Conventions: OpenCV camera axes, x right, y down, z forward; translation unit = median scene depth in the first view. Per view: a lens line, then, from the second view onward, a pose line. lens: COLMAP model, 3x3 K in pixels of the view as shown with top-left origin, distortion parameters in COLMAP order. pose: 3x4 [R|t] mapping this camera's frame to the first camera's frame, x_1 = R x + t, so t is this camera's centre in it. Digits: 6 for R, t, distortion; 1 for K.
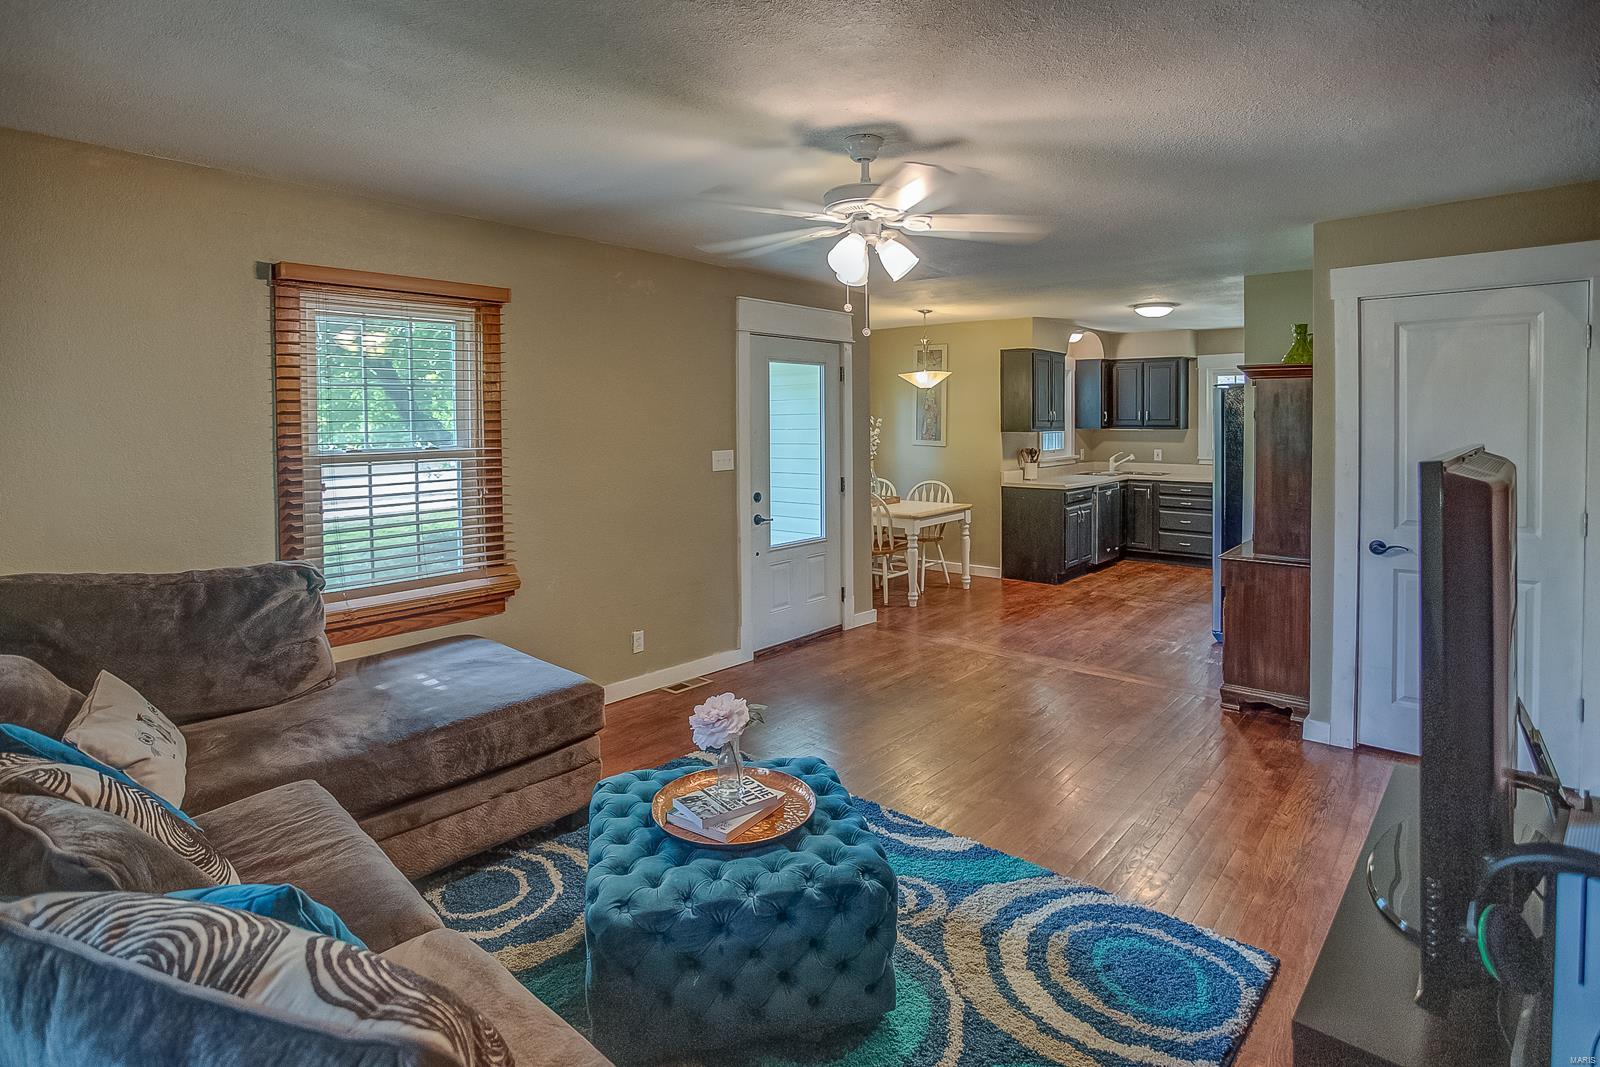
lens RADIAL K [[826.9, 0, 790.8], [0, 826.9, 429.5], [0, 0, 1]] dist [-0.007436, -0.000215]
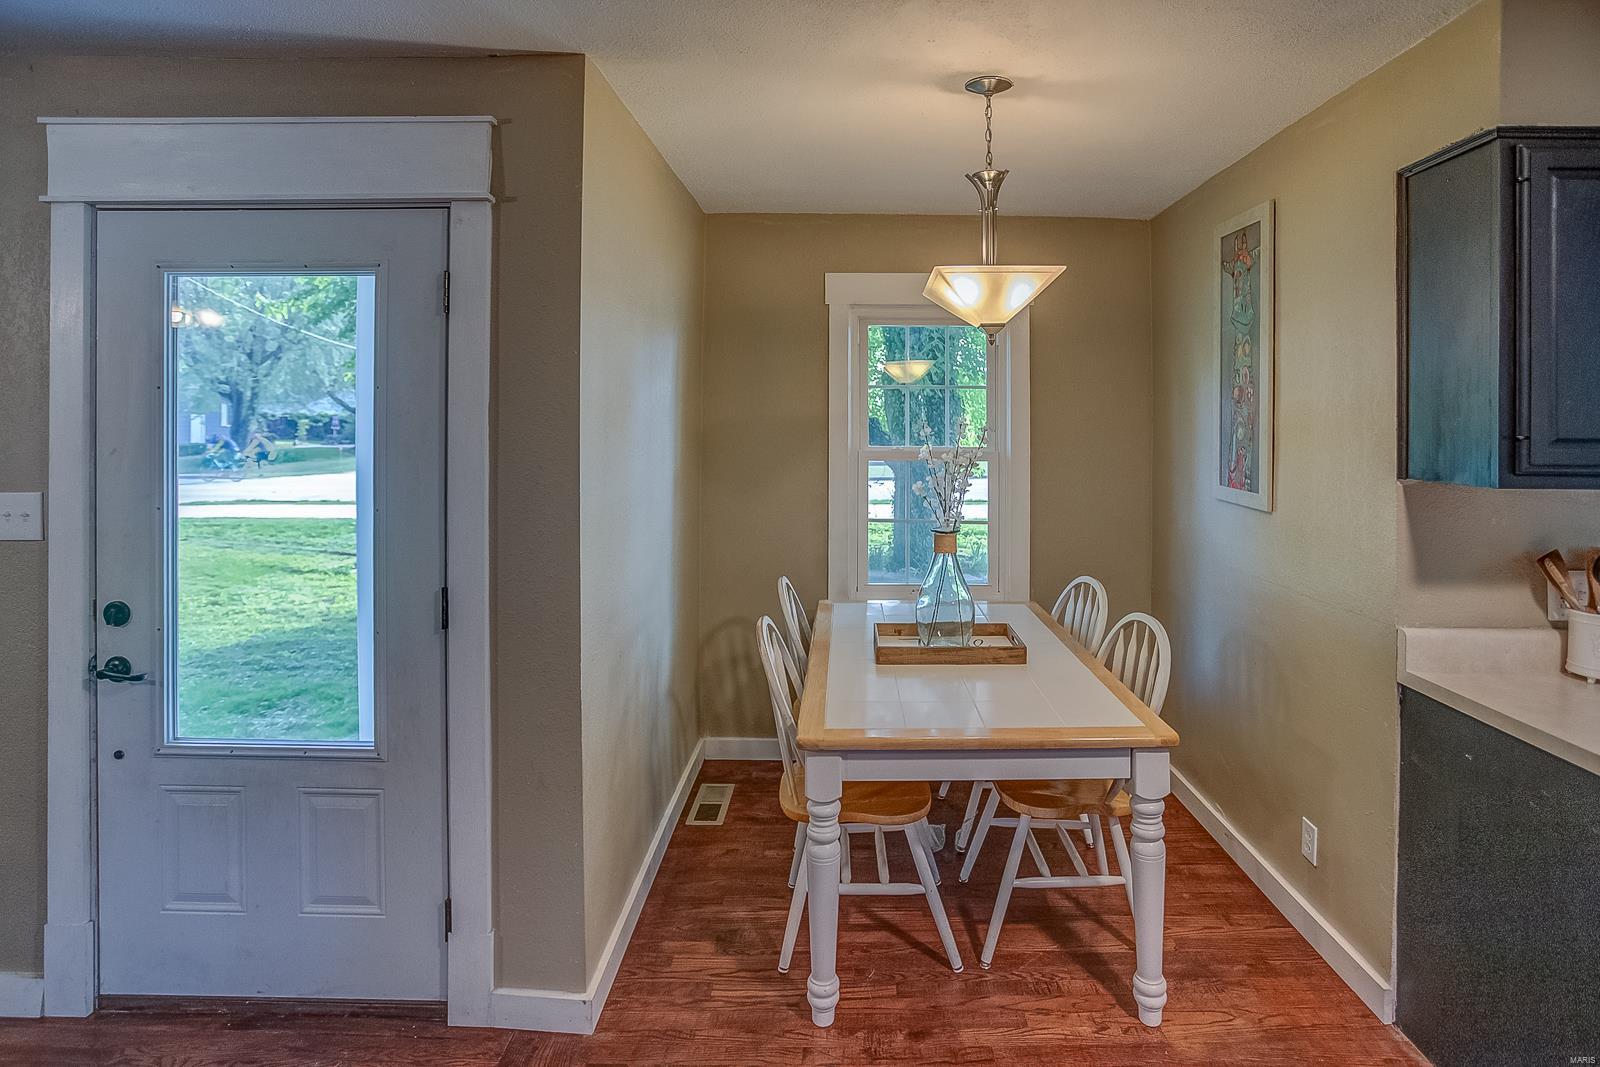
lens RADIAL K [[826.9, 0, 790.8], [0, 826.9, 429.5], [0, 0, 1]] dist [-0.007436, -0.000215]
pose [[0.656711, 0.008812, -0.754090, 0.441026], [-0.017495, 0.999841, -0.003552, -0.010853], [0.753939, 0.015526, 0.656761, 0.915029]]
